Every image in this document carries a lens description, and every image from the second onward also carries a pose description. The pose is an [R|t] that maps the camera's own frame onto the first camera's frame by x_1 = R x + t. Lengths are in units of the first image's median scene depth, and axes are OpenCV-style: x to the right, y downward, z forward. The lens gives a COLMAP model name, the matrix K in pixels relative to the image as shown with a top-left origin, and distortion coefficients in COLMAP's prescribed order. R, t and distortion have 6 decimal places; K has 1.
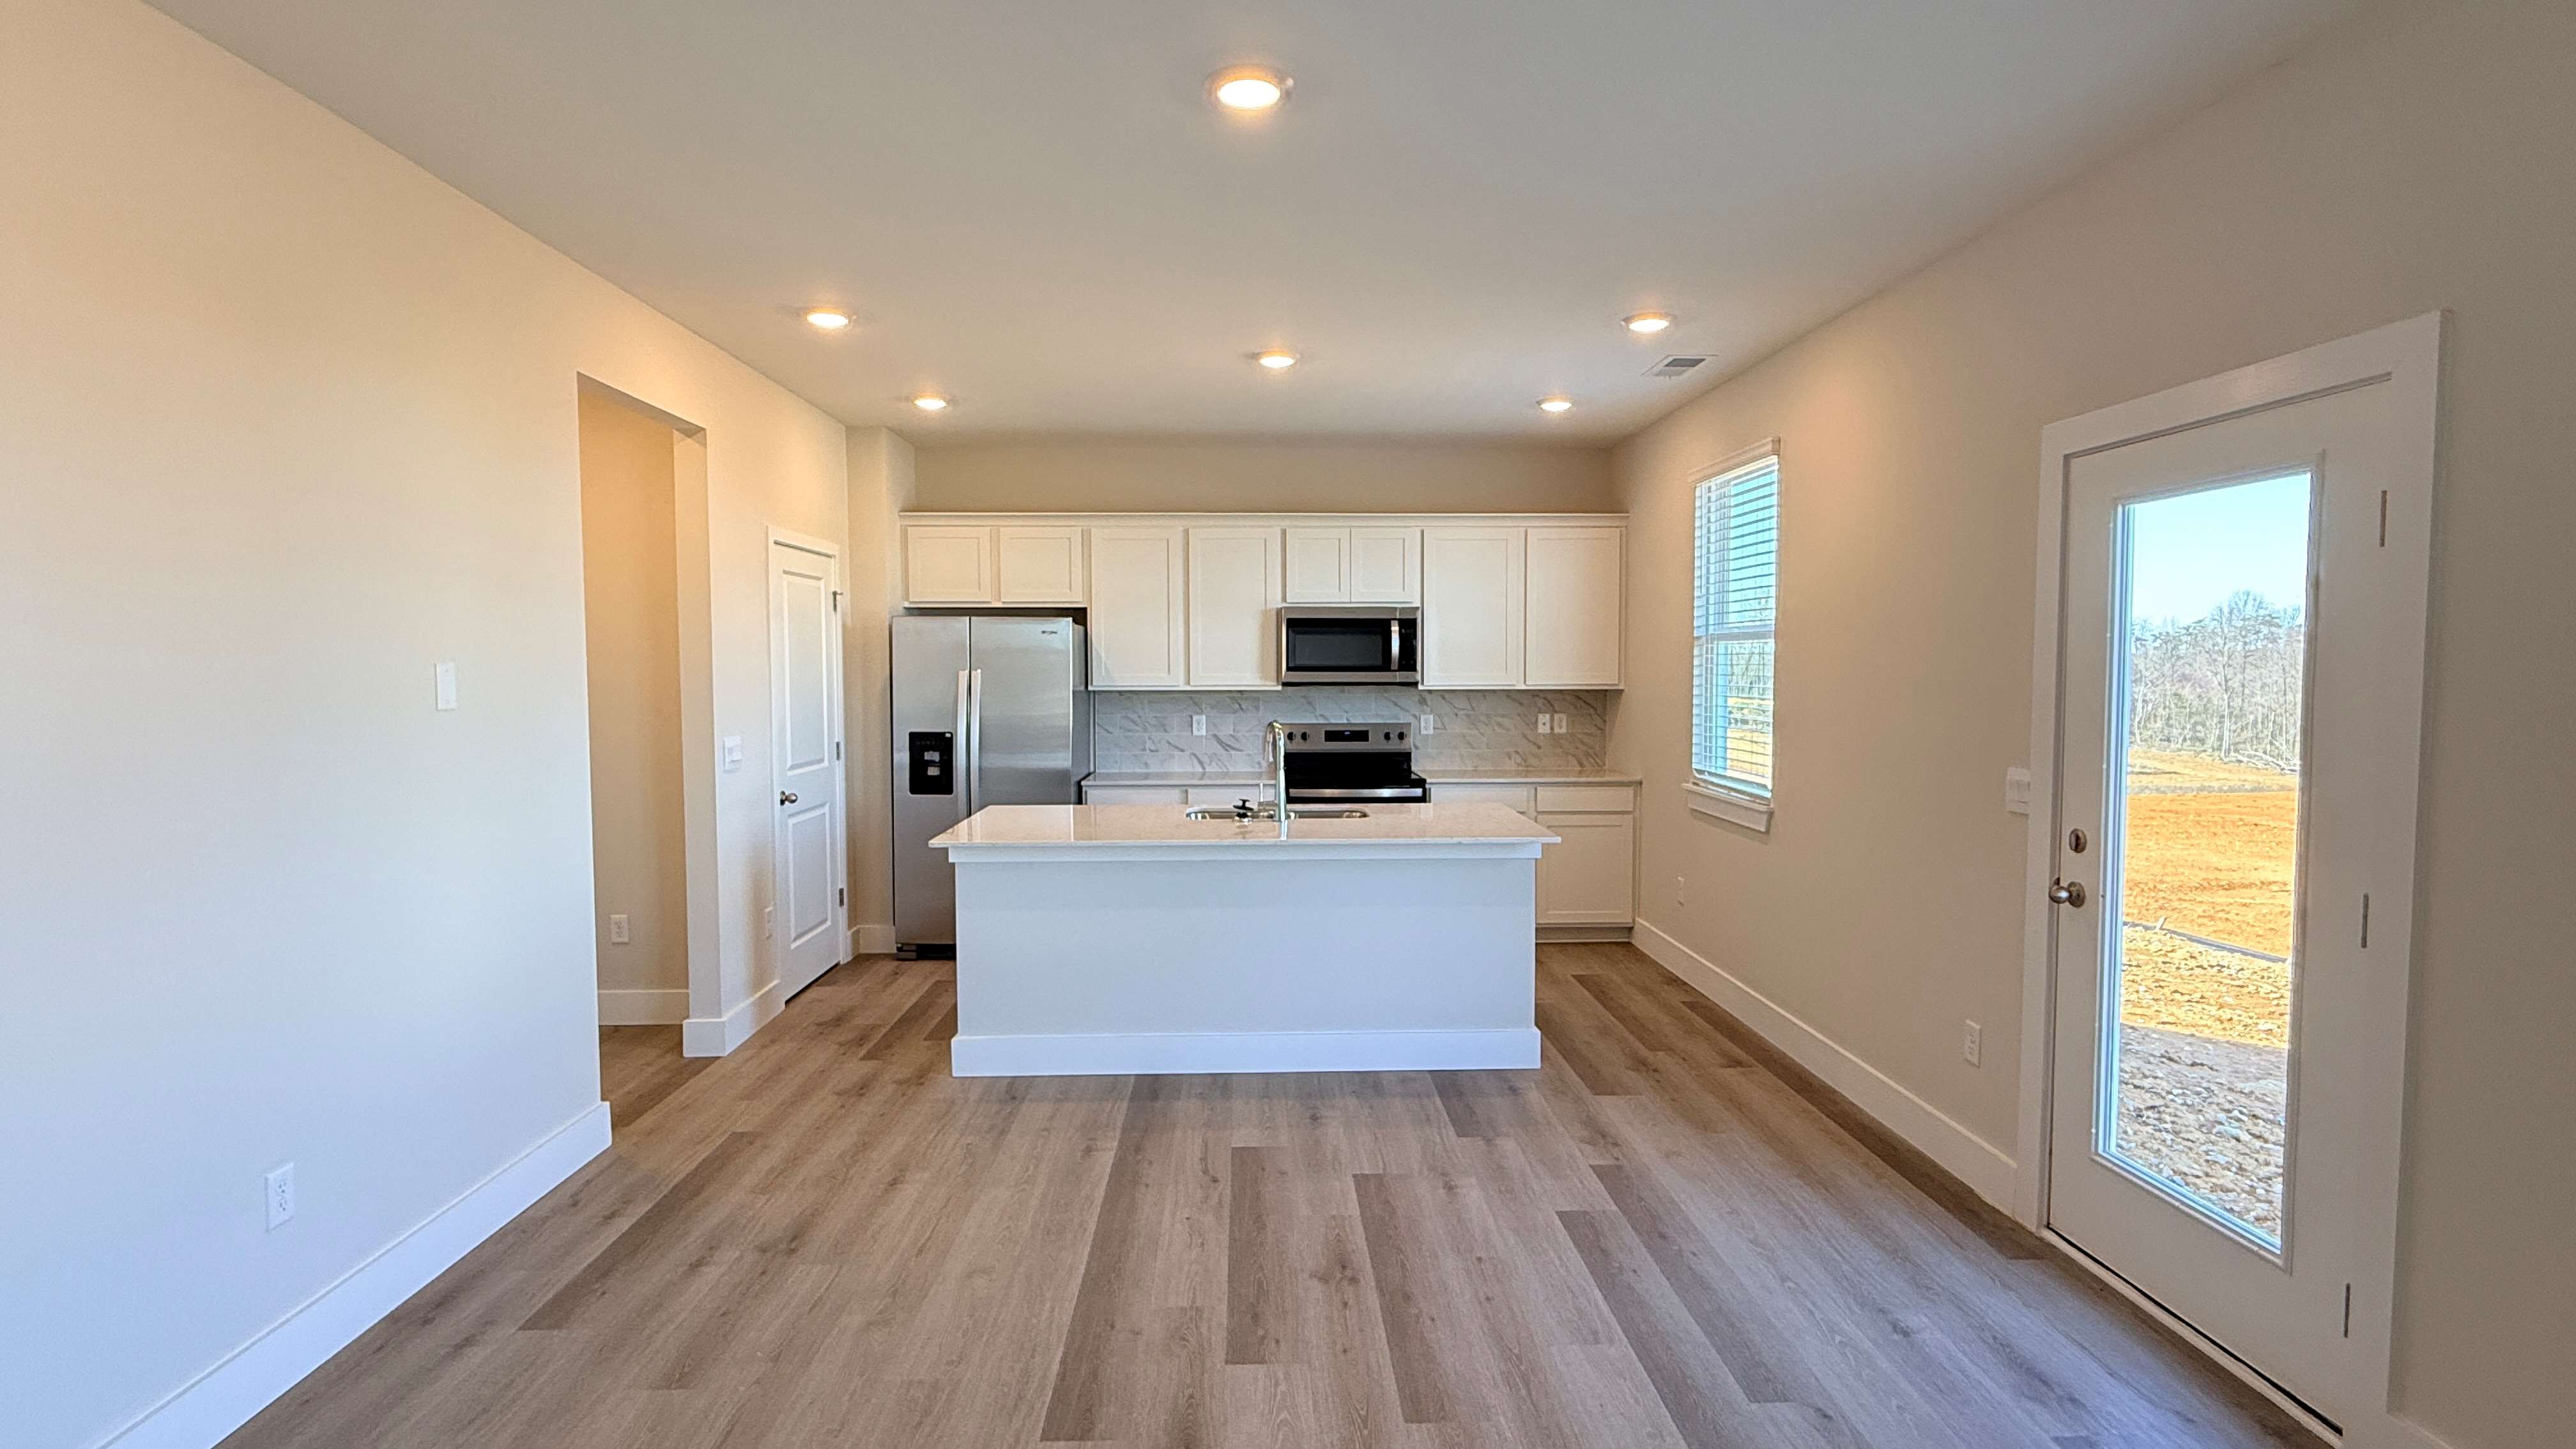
lens RADIAL K [[1236.2, 0, 1274.2], [0, 1236.2, 732.9], [0, 0, 1]] dist [0.001496, 0.000166]
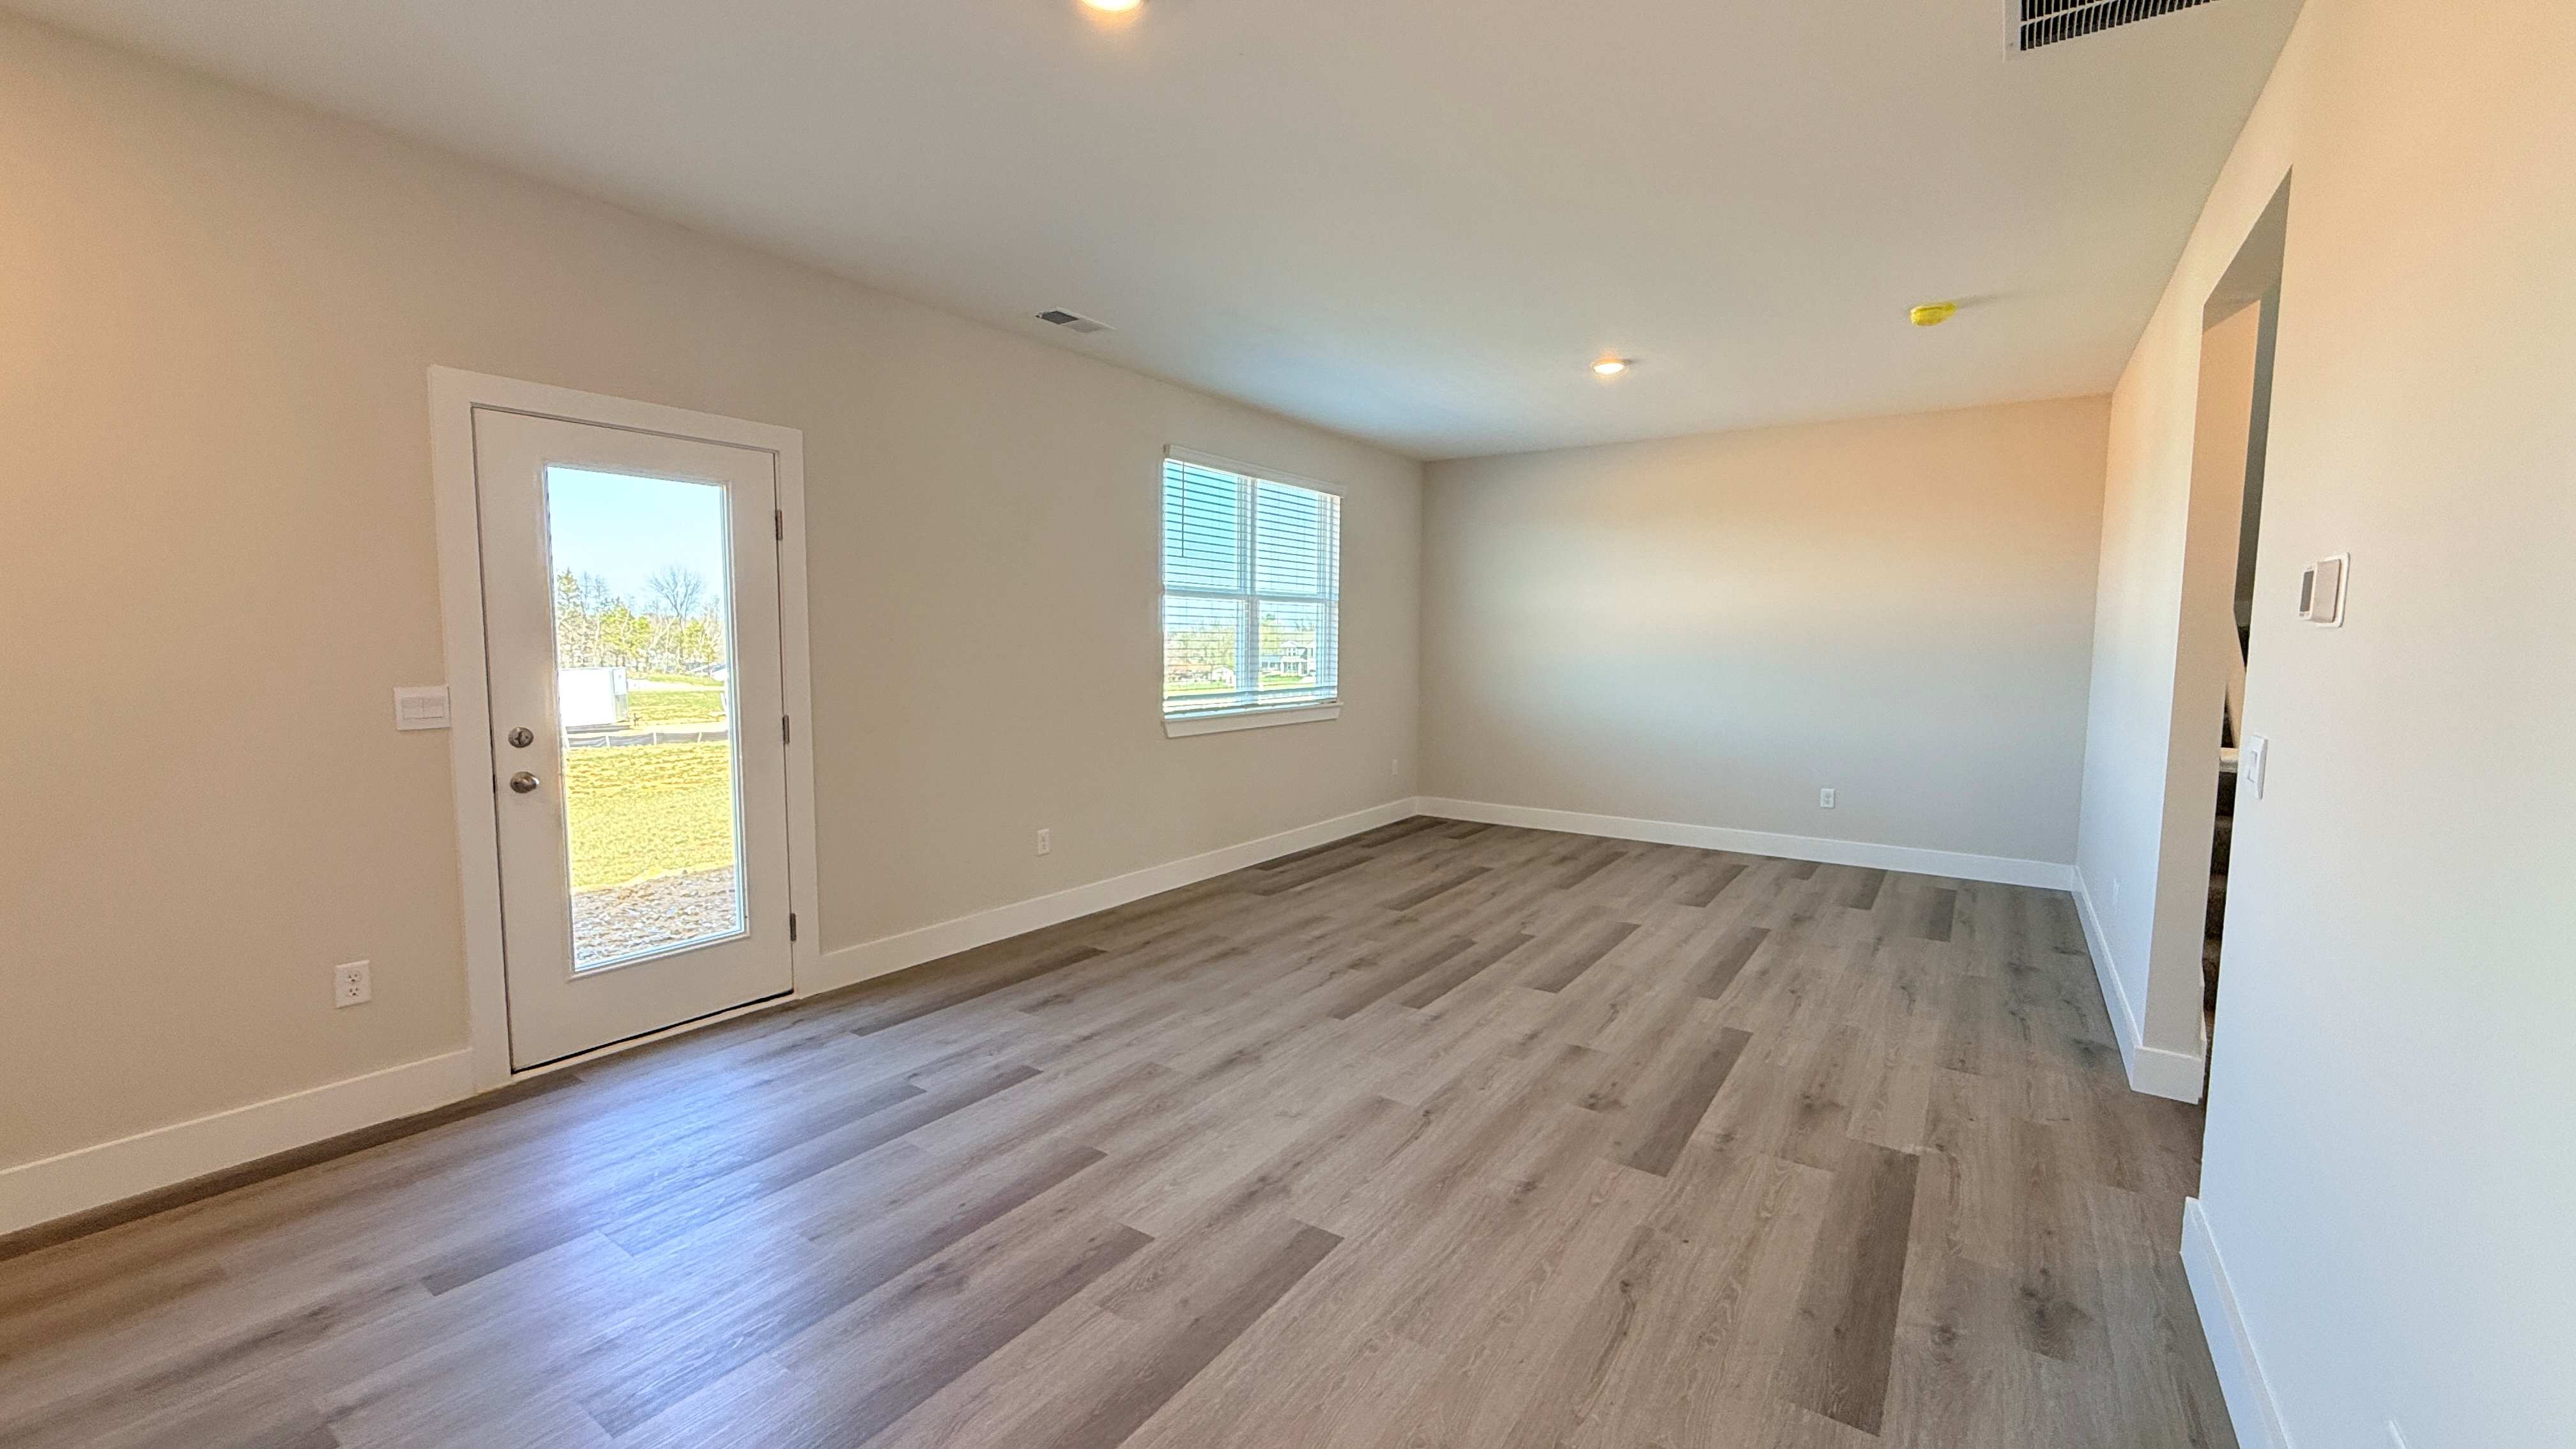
lens RADIAL K [[1118.5, 0, 1276.5], [0, 1118.5, 722.6], [0, 0, 1]] dist [-0.002930, -0.000053]
pose [[-0.815365, -0.050425, 0.576747, -0.541669], [0.023355, 0.992524, 0.119795, -0.037933], [-0.578476, 0.111147, -0.808092, 1.370728]]
